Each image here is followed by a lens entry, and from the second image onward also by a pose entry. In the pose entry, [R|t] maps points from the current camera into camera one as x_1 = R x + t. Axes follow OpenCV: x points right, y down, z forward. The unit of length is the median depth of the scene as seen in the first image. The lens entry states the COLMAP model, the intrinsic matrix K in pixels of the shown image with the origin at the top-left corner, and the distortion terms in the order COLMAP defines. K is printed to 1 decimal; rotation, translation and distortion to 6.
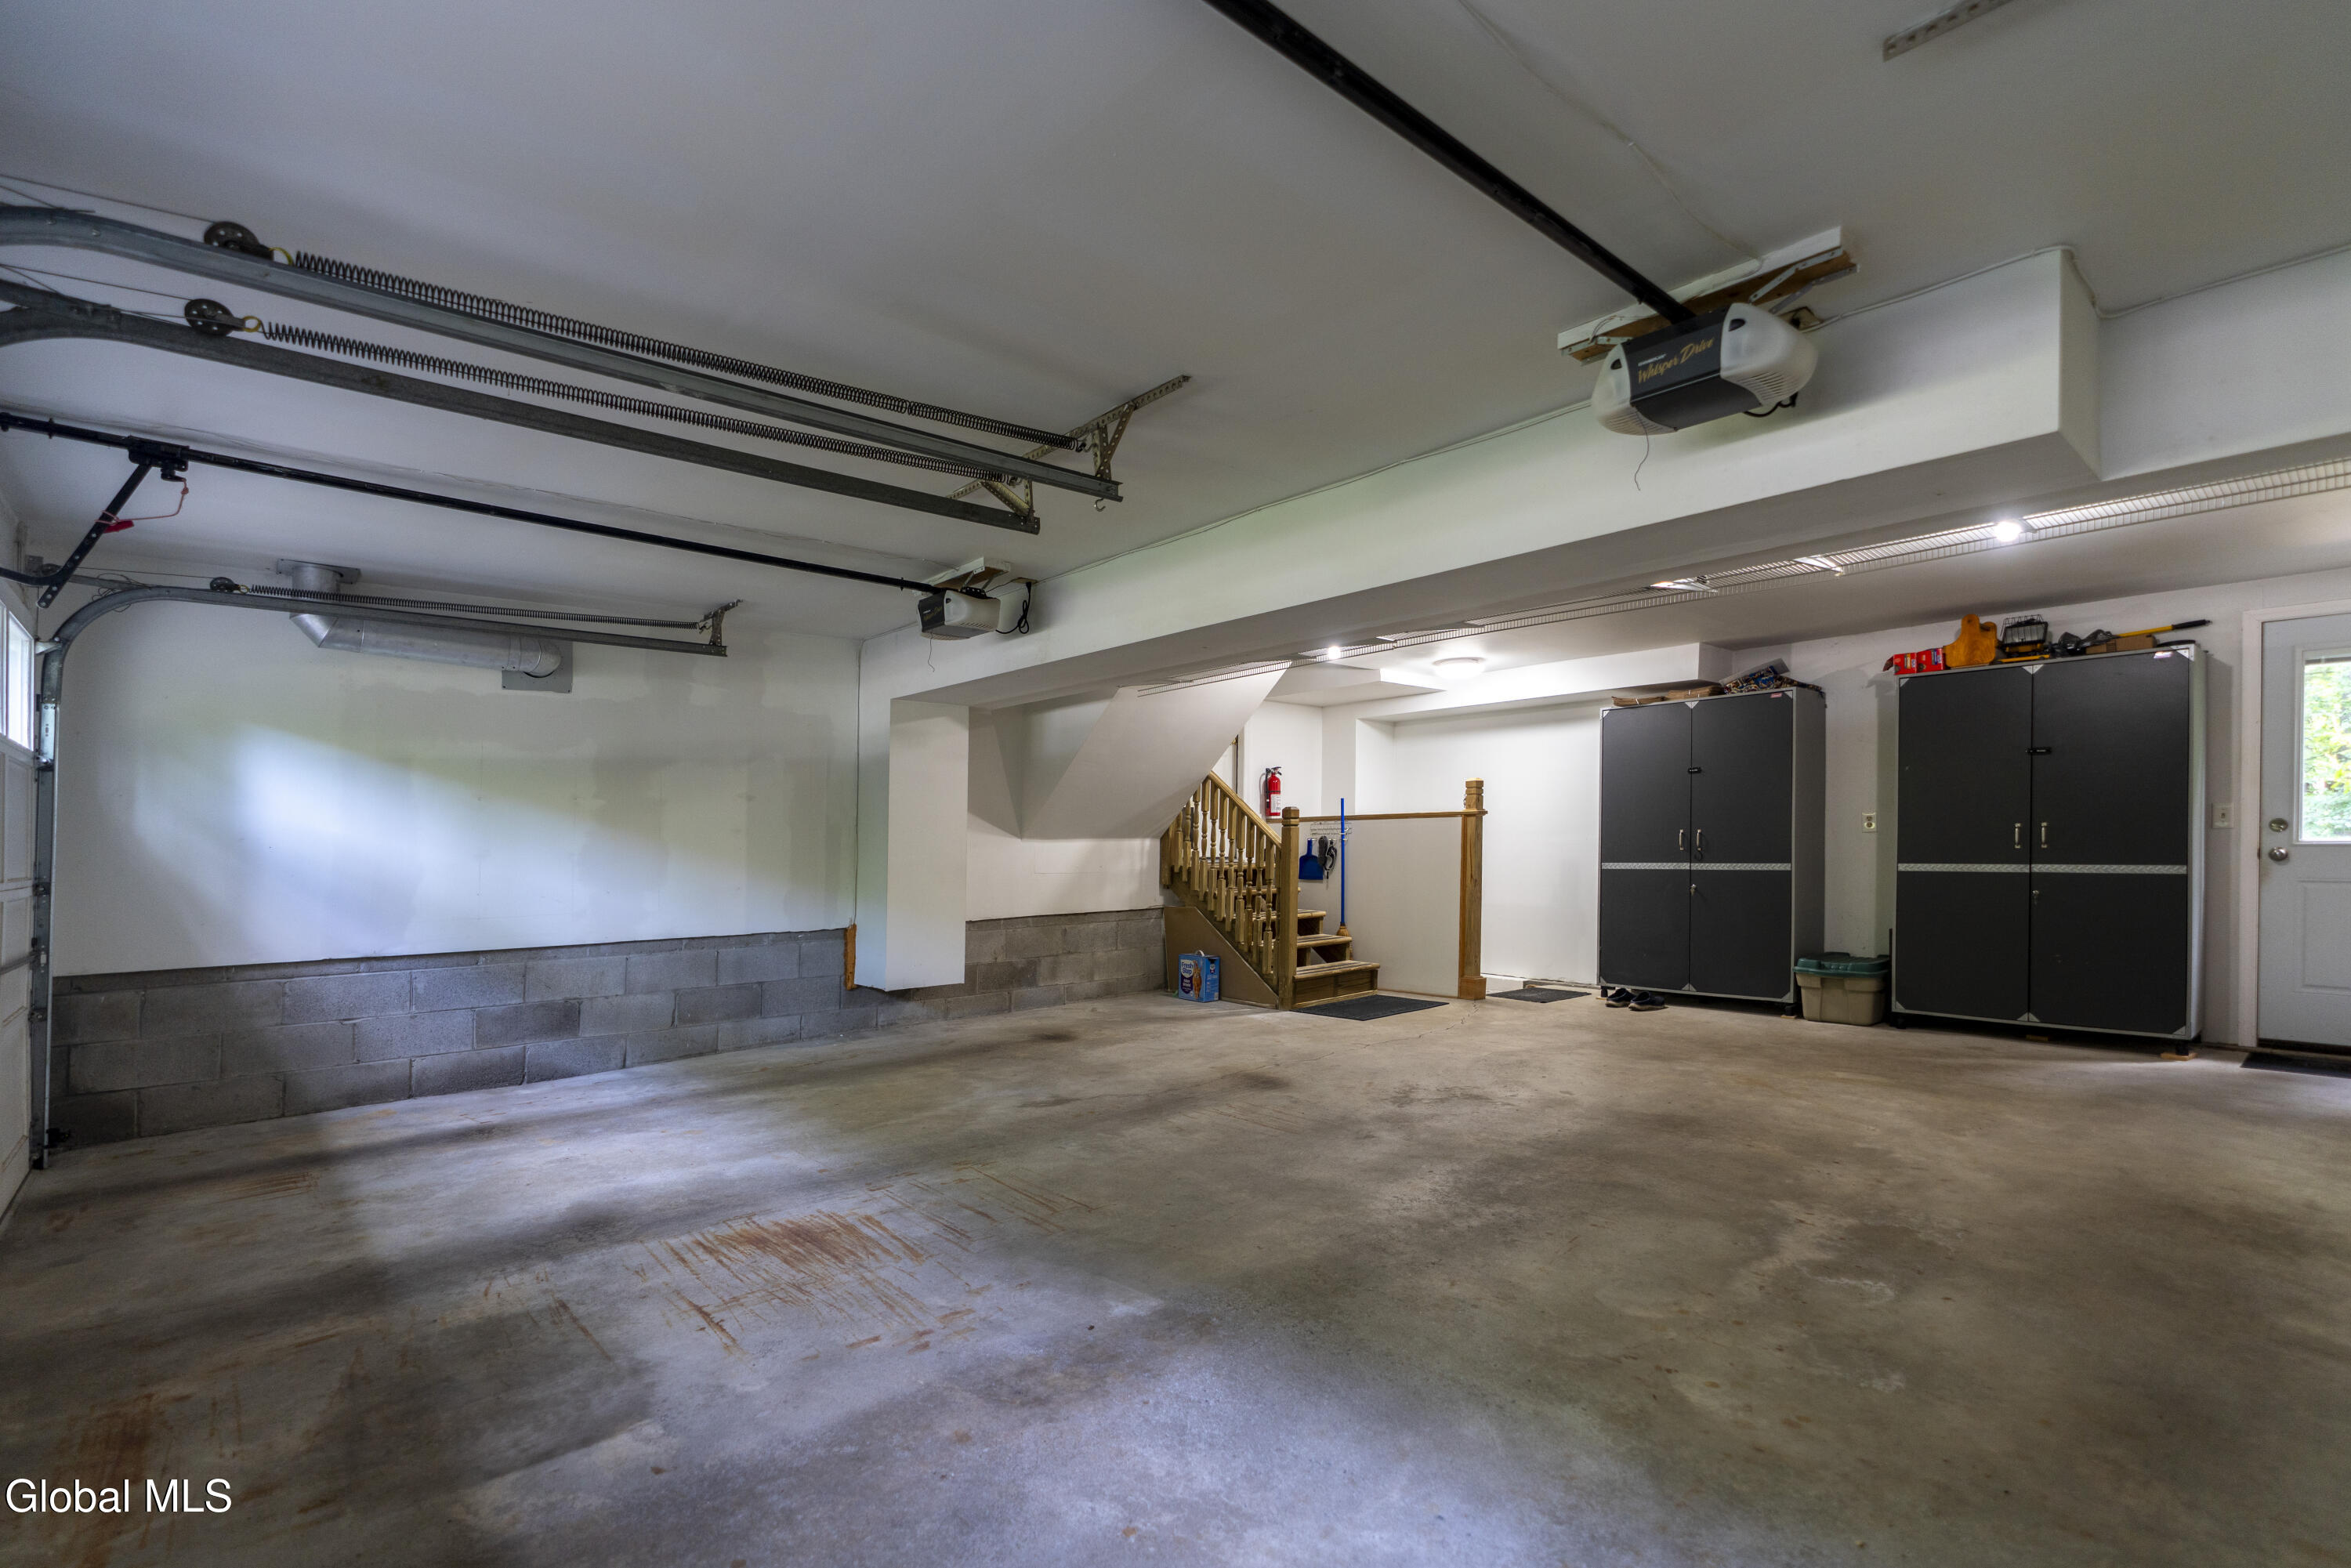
lens RADIAL K [[1068.8, 0, 1153.7], [0, 1068.8, 850.9], [0, 0, 1]] dist [-0.004829, 0.001119]
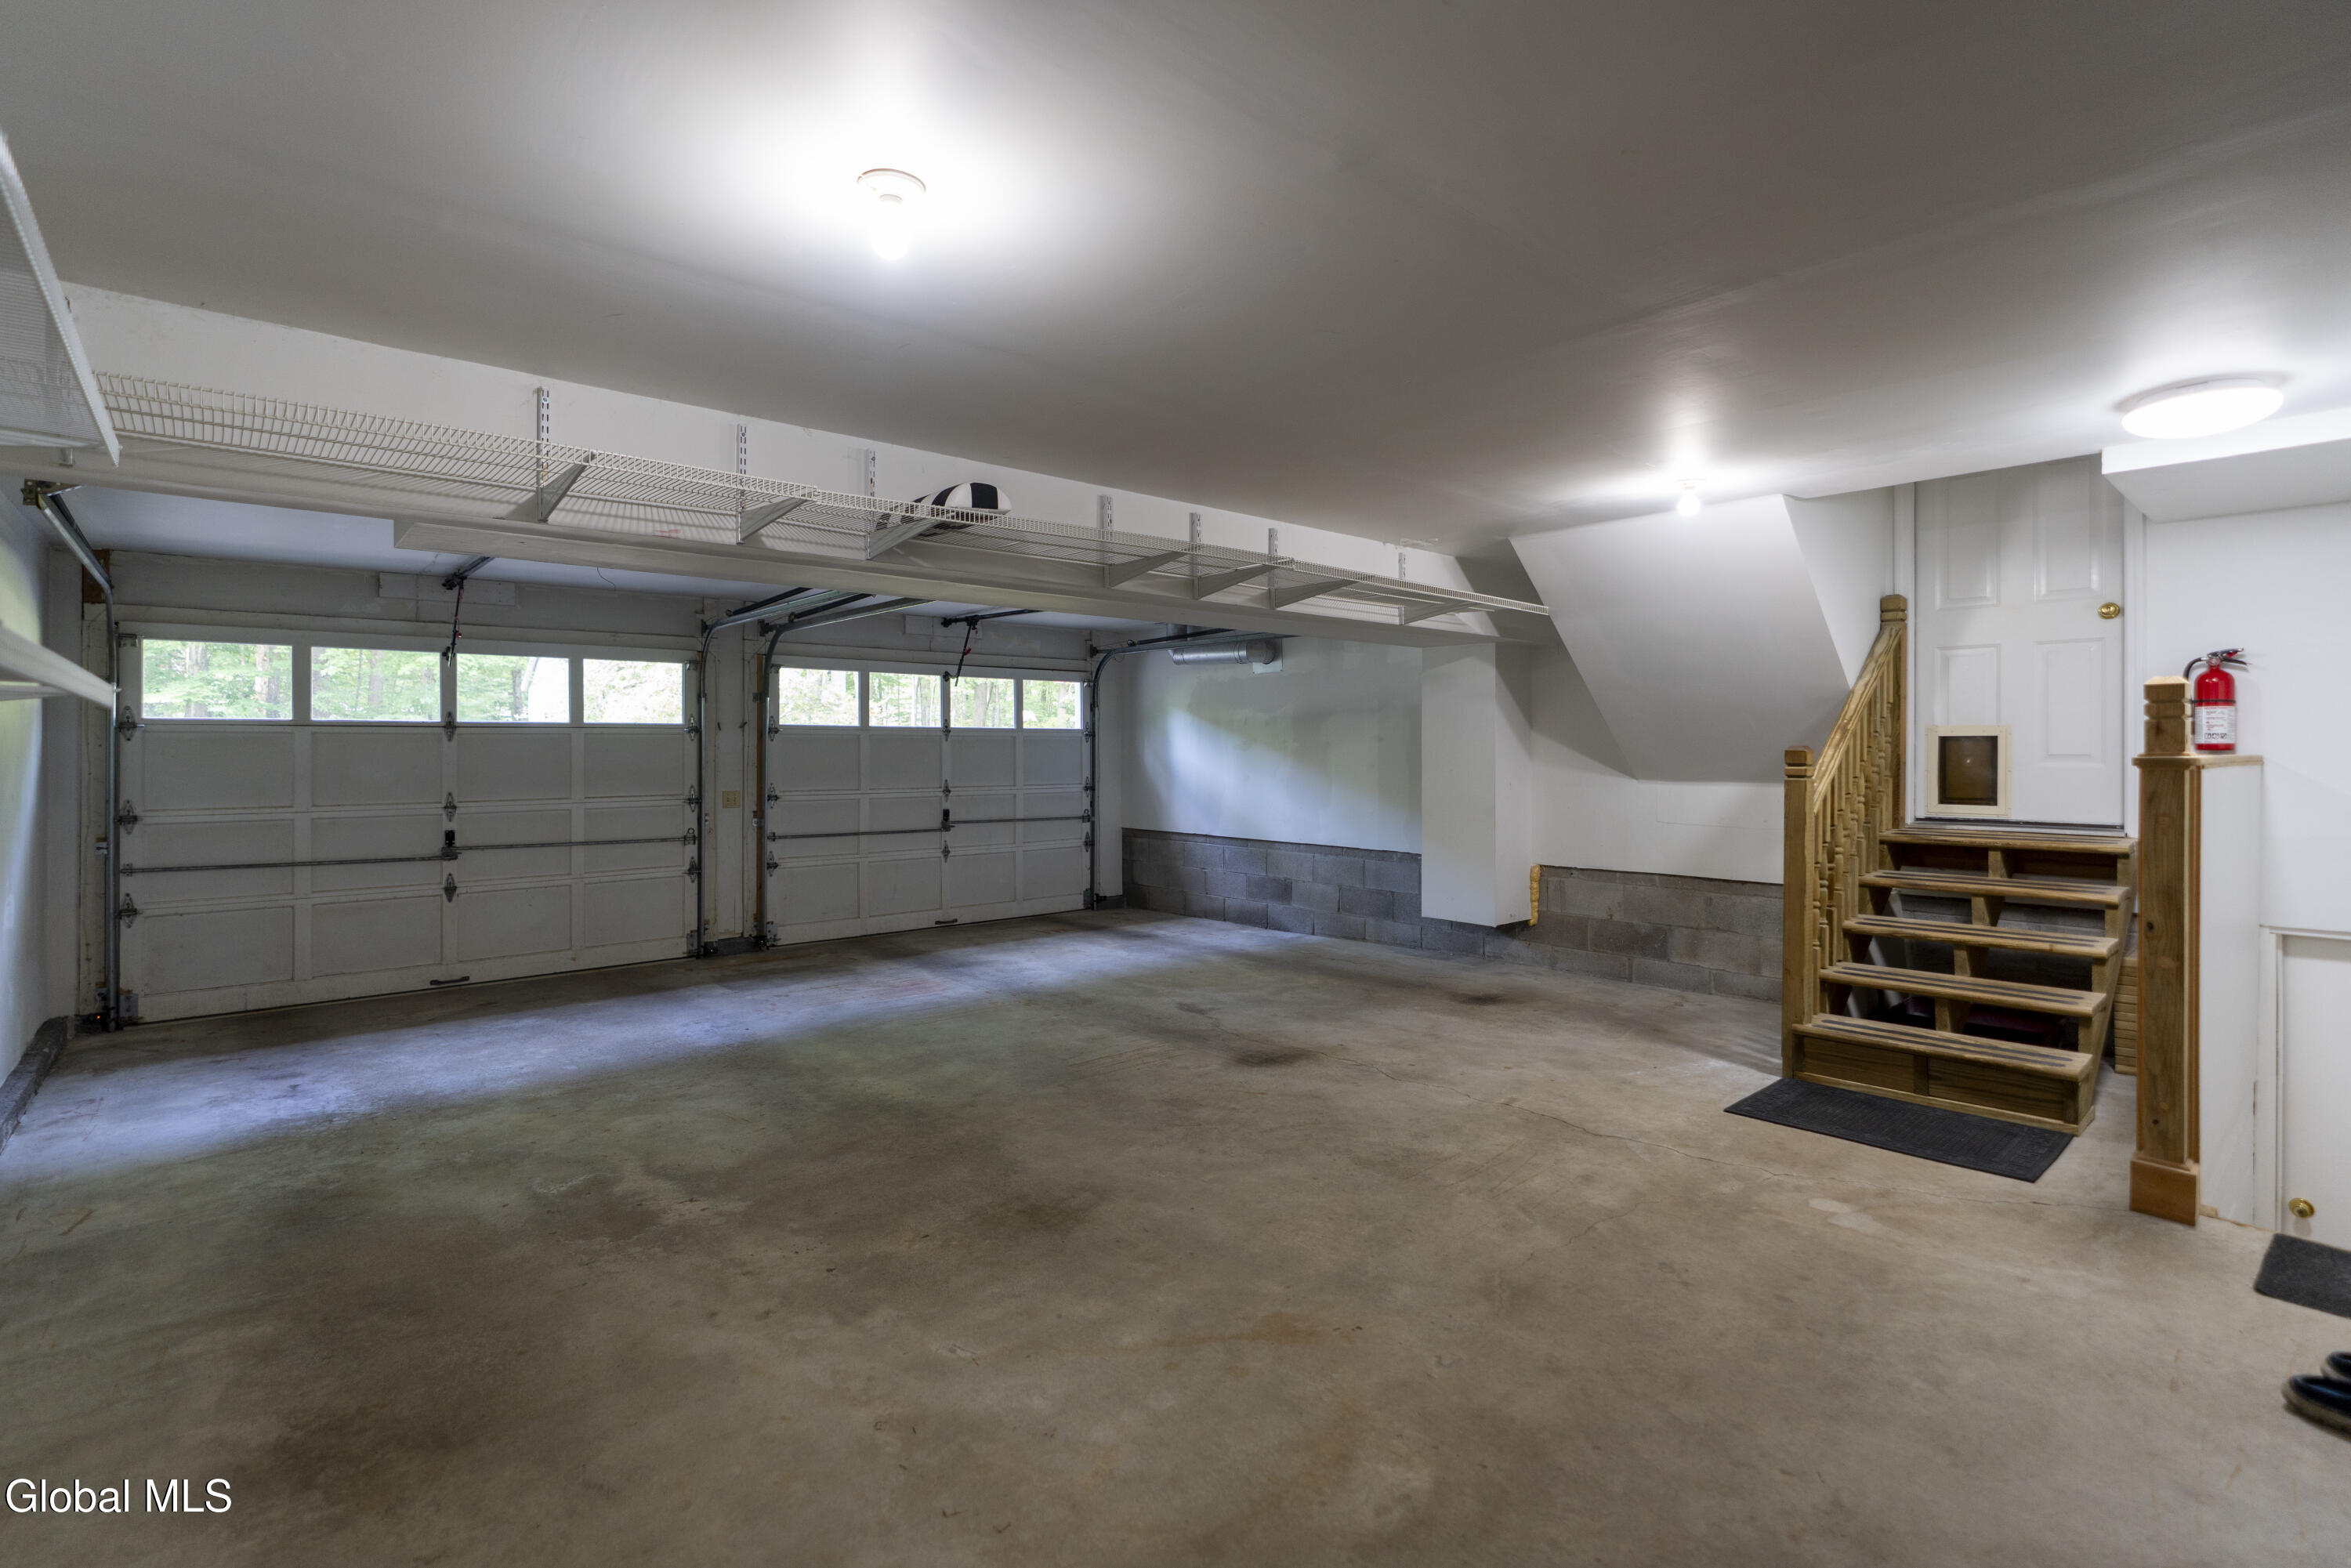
lens RADIAL K [[1068.8, 0, 1174.5], [0, 1068.8, 763.8], [0, 0, 1]] dist [-0.004829, 0.001119]
pose [[0.024024, 0.026485, -0.999361, 1.134713], [-0.002848, 0.999647, 0.026424, -0.071394], [0.999707, 0.002211, 0.024091, 0.998057]]
